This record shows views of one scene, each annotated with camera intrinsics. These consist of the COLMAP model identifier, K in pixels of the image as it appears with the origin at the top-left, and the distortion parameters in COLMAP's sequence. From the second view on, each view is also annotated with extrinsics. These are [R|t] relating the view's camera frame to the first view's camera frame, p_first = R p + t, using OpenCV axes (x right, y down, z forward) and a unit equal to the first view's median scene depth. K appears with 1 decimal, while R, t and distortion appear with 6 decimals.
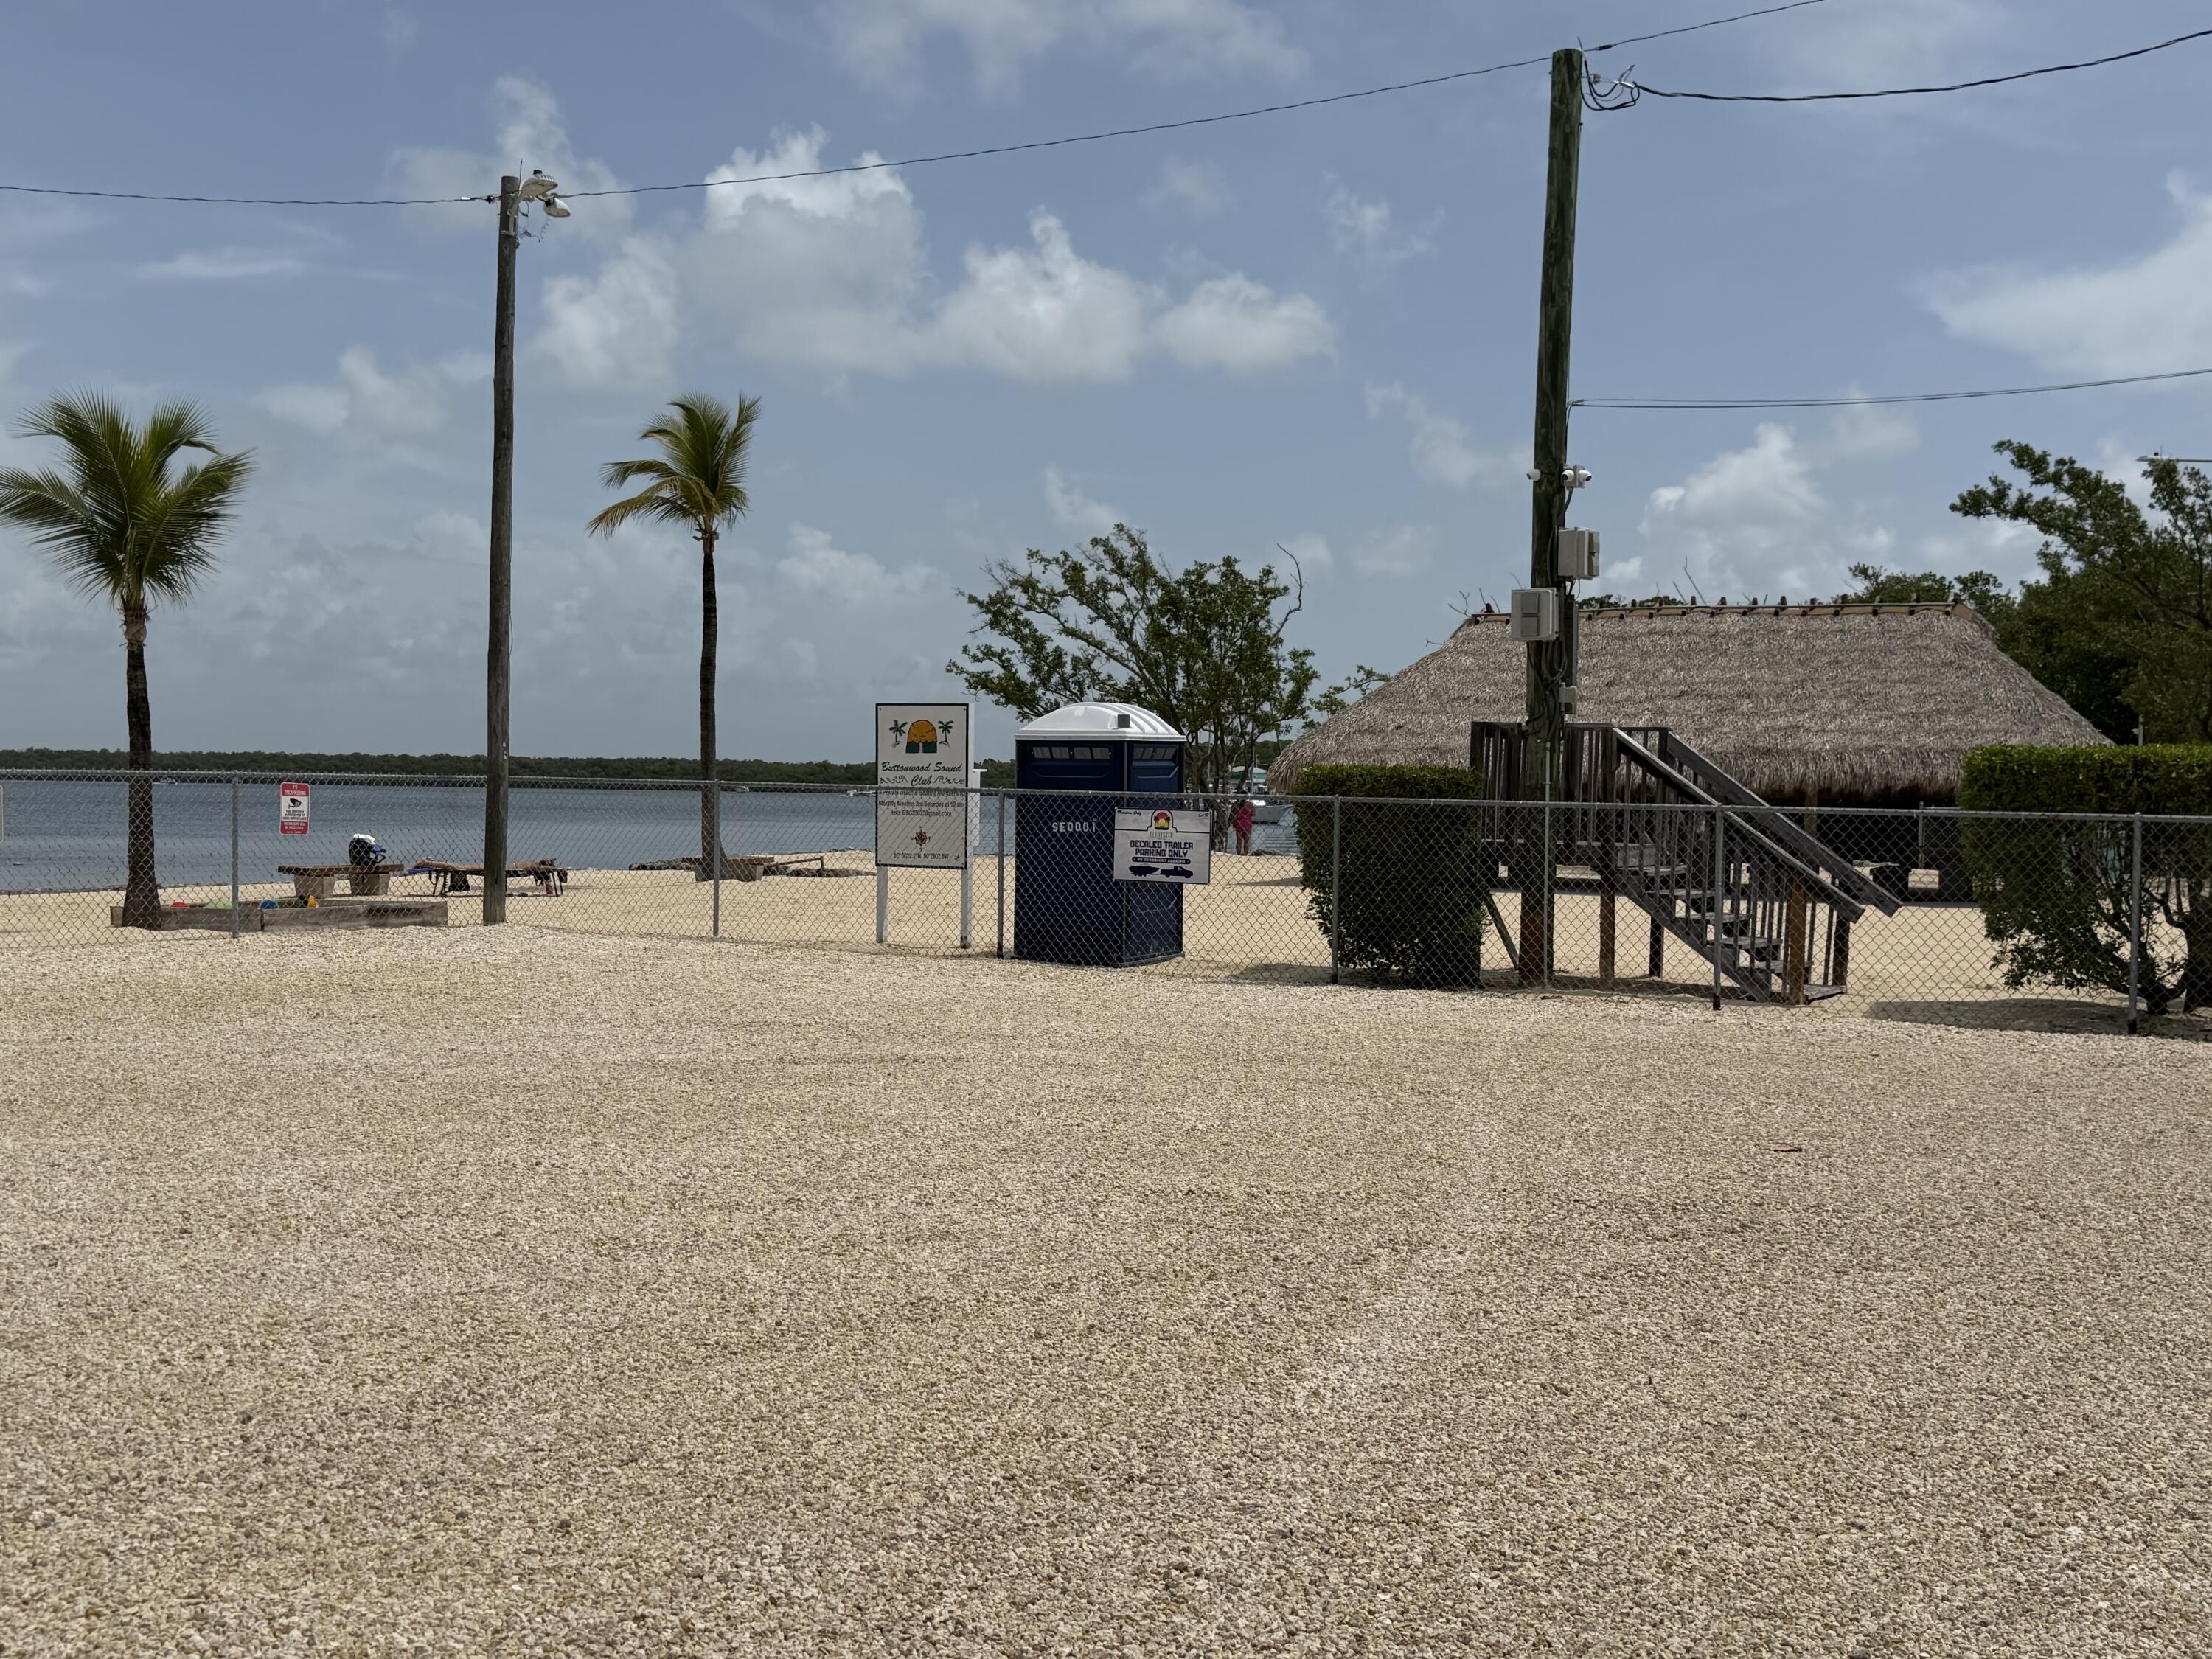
lens RADIAL K [[2580.8, 0, 1106.0], [0, 2580.8, 829.5], [0, 0, 1]] dist [0.024437, -0.012798]
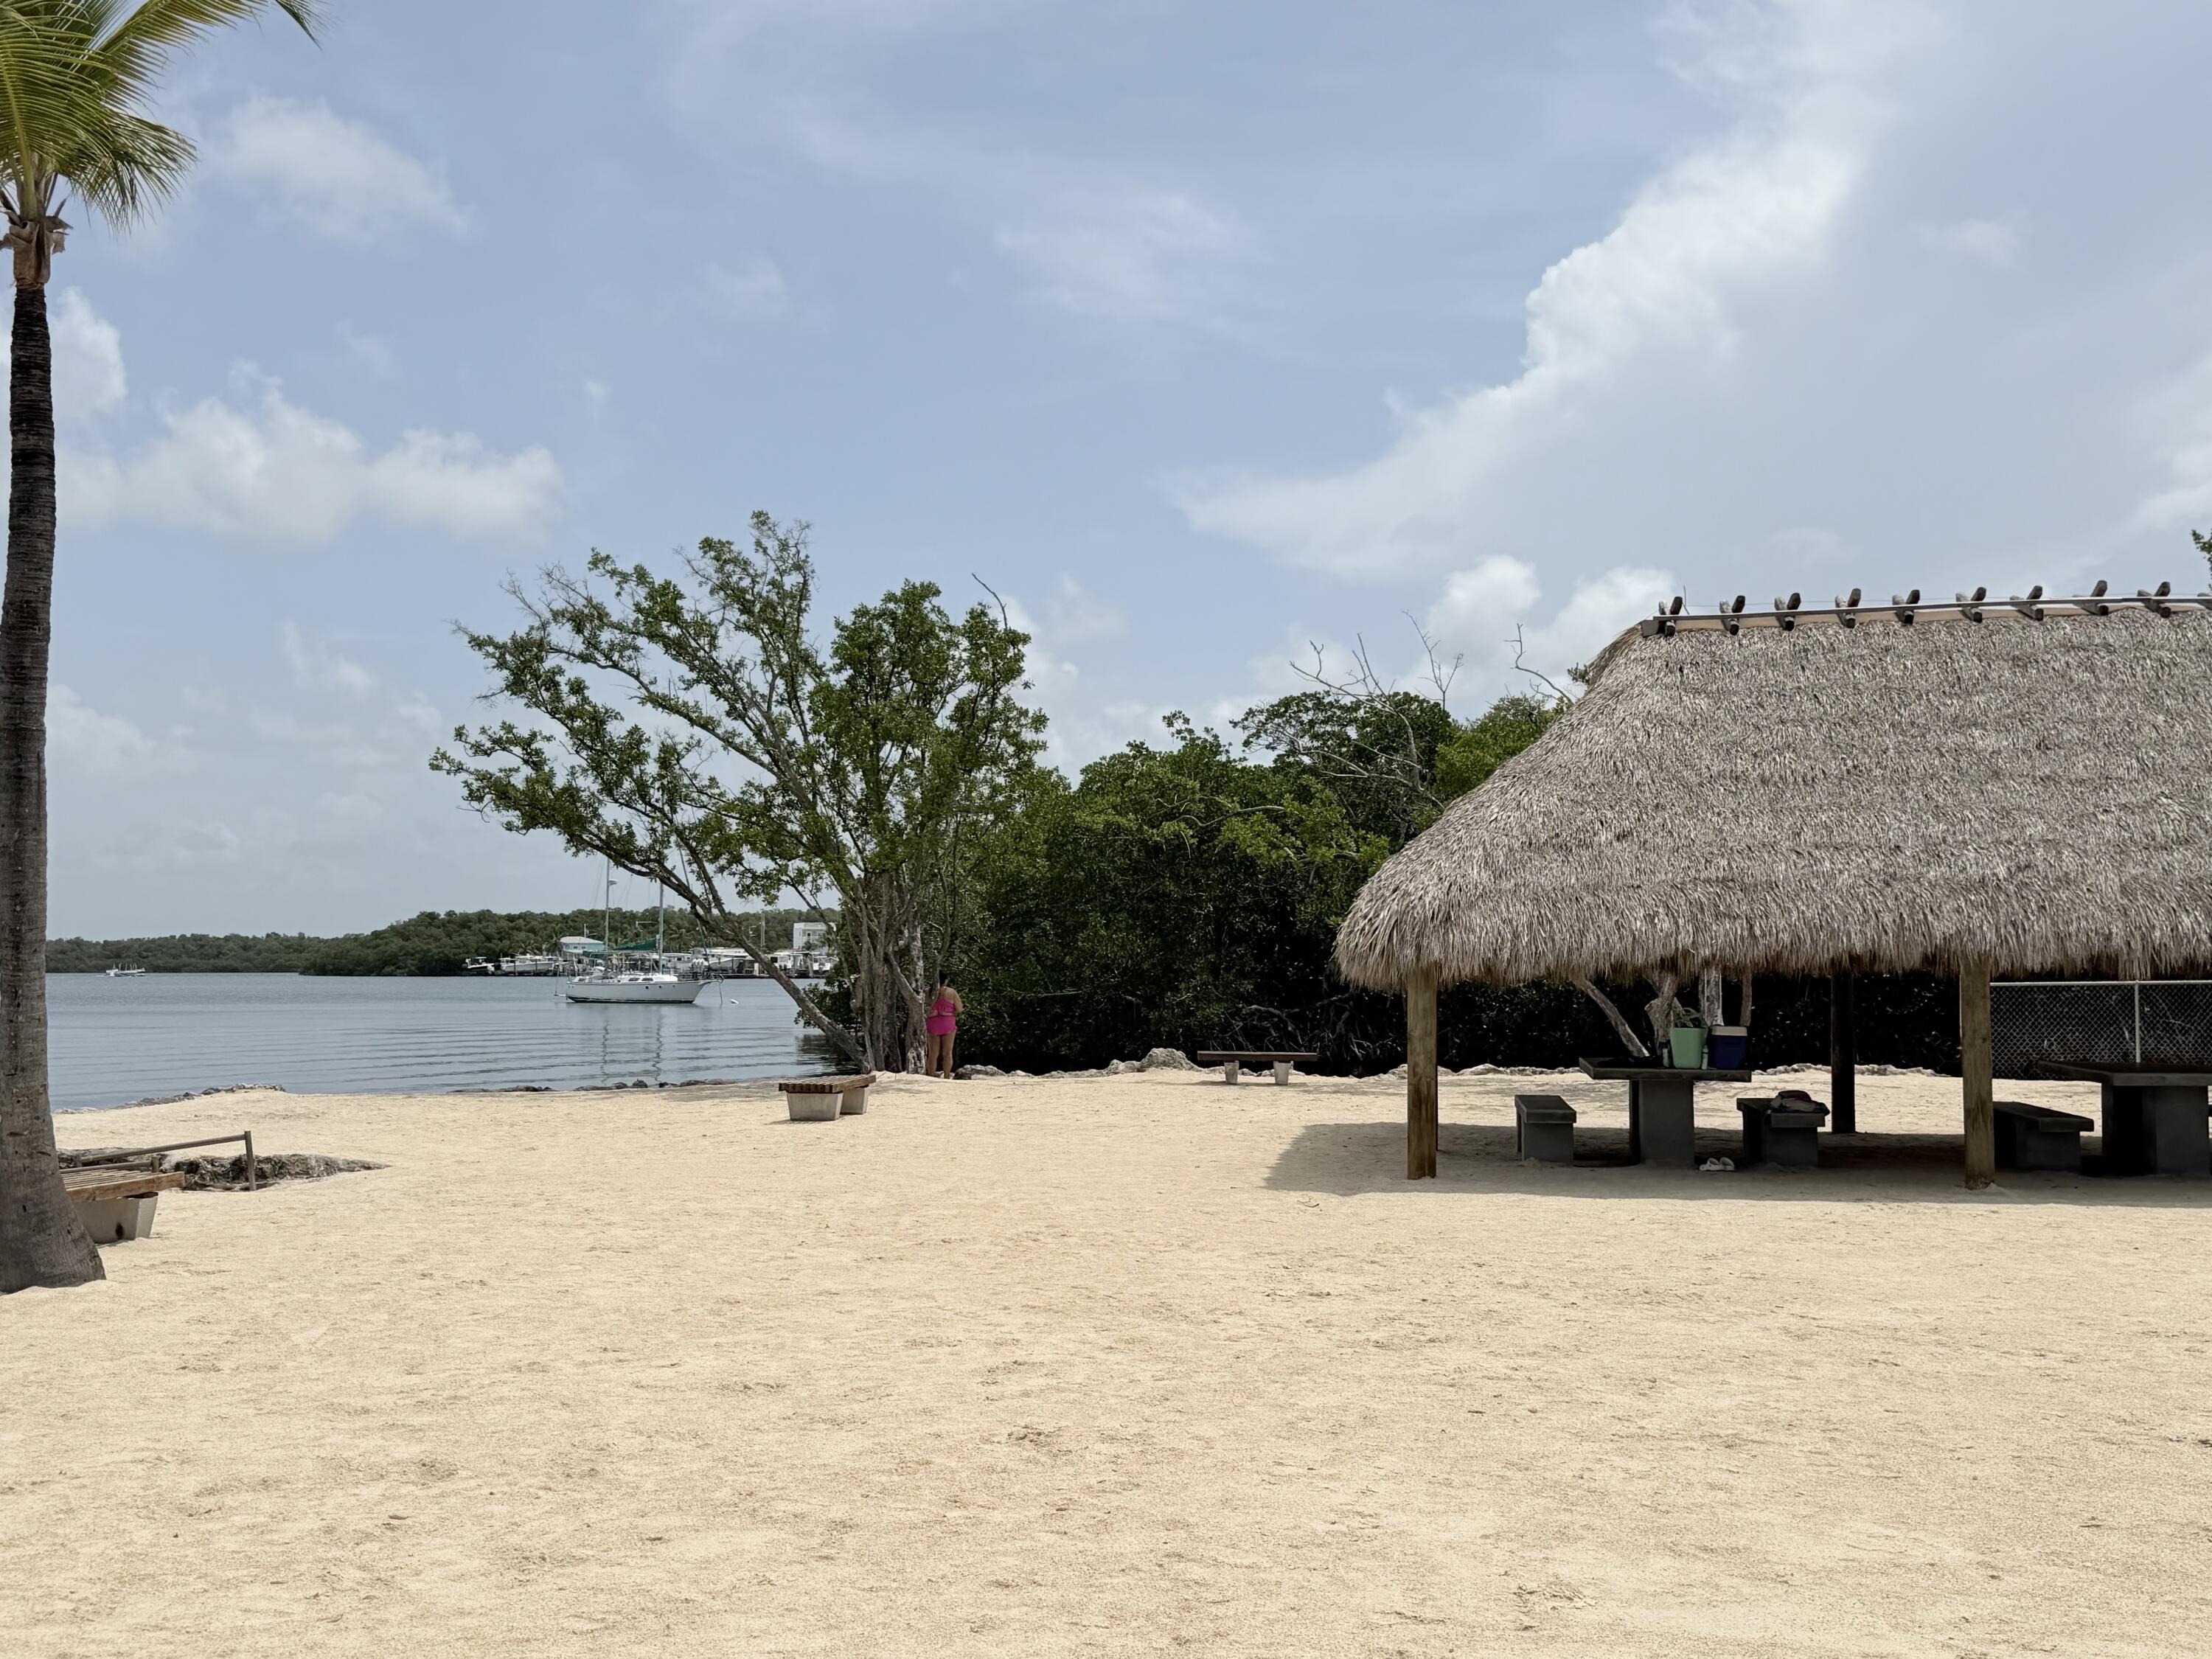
lens RADIAL K [[2580.8, 0, 1106.0], [0, 2580.8, 829.5], [0, 0, 1]] dist [0.024437, -0.012798]
pose [[0.963229, 0.001742, 0.268676, -0.073668], [0.016066, 0.997816, -0.064066, -0.009969], [-0.268200, 0.066027, 0.961098, 0.432094]]
